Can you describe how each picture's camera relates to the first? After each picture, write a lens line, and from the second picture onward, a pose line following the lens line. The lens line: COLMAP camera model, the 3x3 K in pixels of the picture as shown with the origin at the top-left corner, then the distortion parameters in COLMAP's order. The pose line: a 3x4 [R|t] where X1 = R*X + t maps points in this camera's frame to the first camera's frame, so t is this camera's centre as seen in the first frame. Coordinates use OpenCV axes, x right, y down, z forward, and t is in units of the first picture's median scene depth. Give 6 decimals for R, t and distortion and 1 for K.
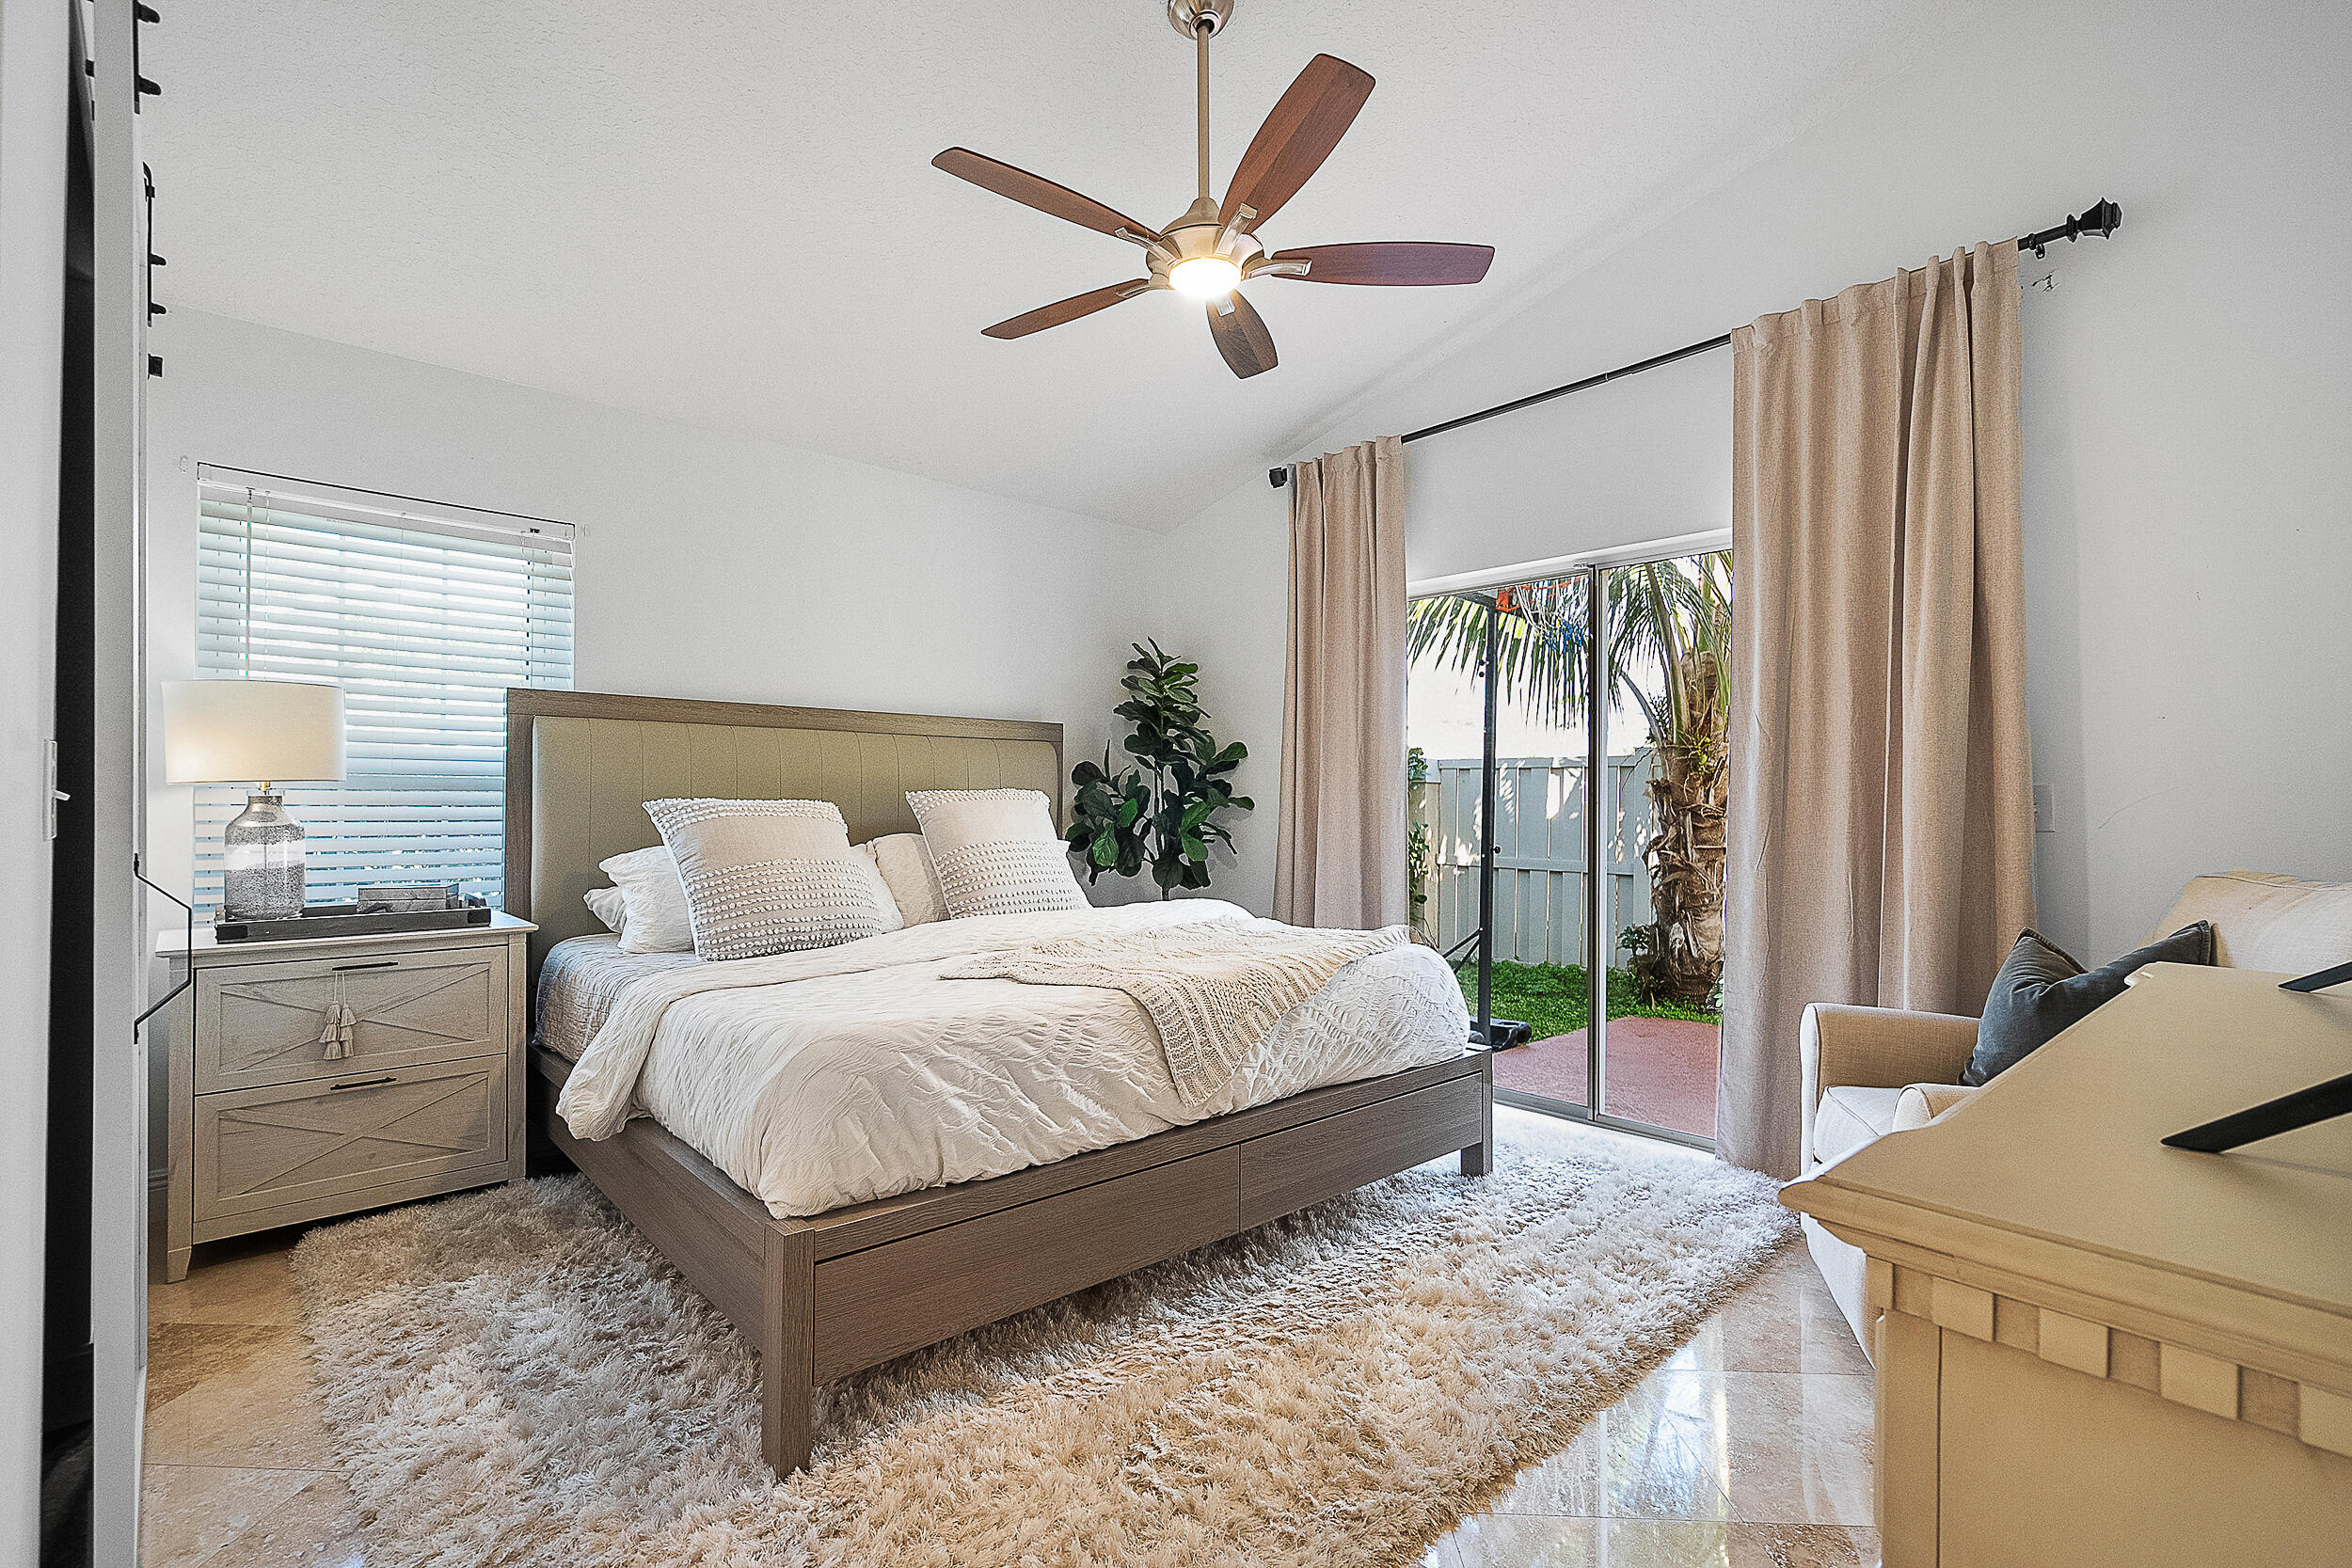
lens RADIAL K [[1070.6, 0, 1174.0], [0, 1070.6, 787.7], [0, 0, 1]] dist [-0.008254, 0.000883]
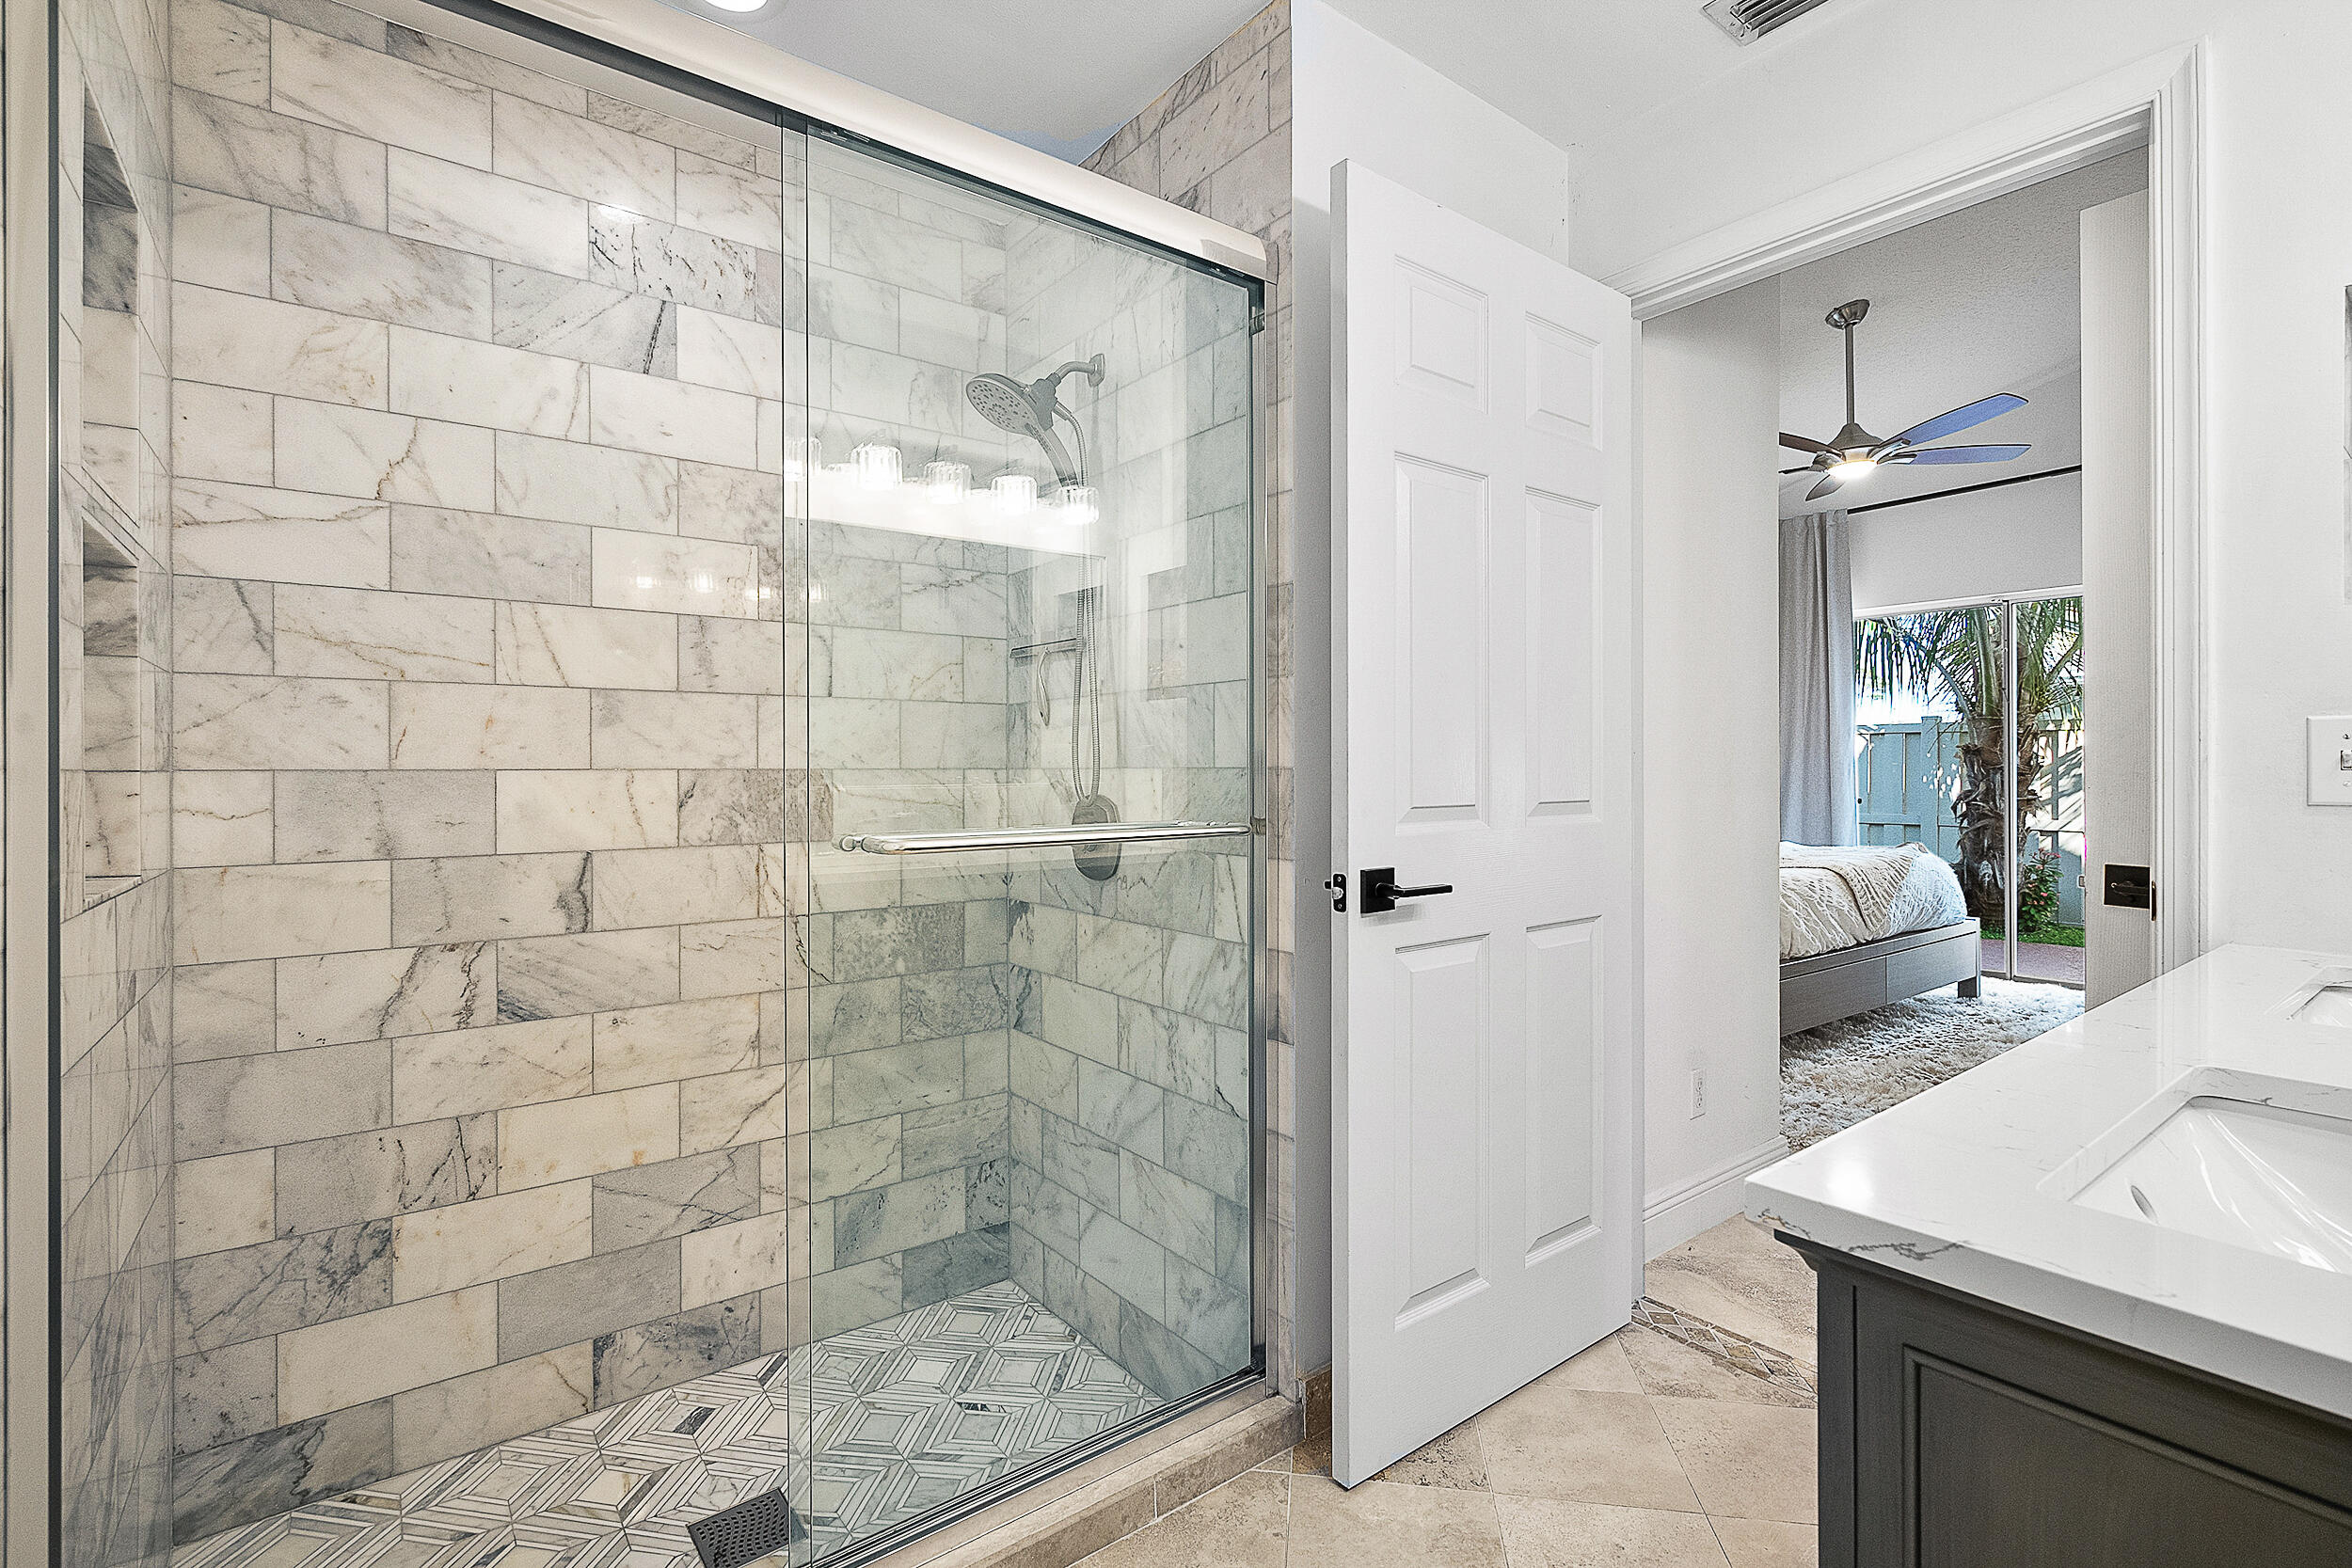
lens RADIAL K [[1070.6, 0, 1173.5], [0, 1070.6, 778.8], [0, 0, 1]] dist [-0.008254, 0.000883]
pose [[0.993812, -0.019661, -0.109324, -0.320768], [0.021325, 0.999674, 0.014070, -0.004492], [0.109012, -0.016315, 0.993907, -0.314229]]
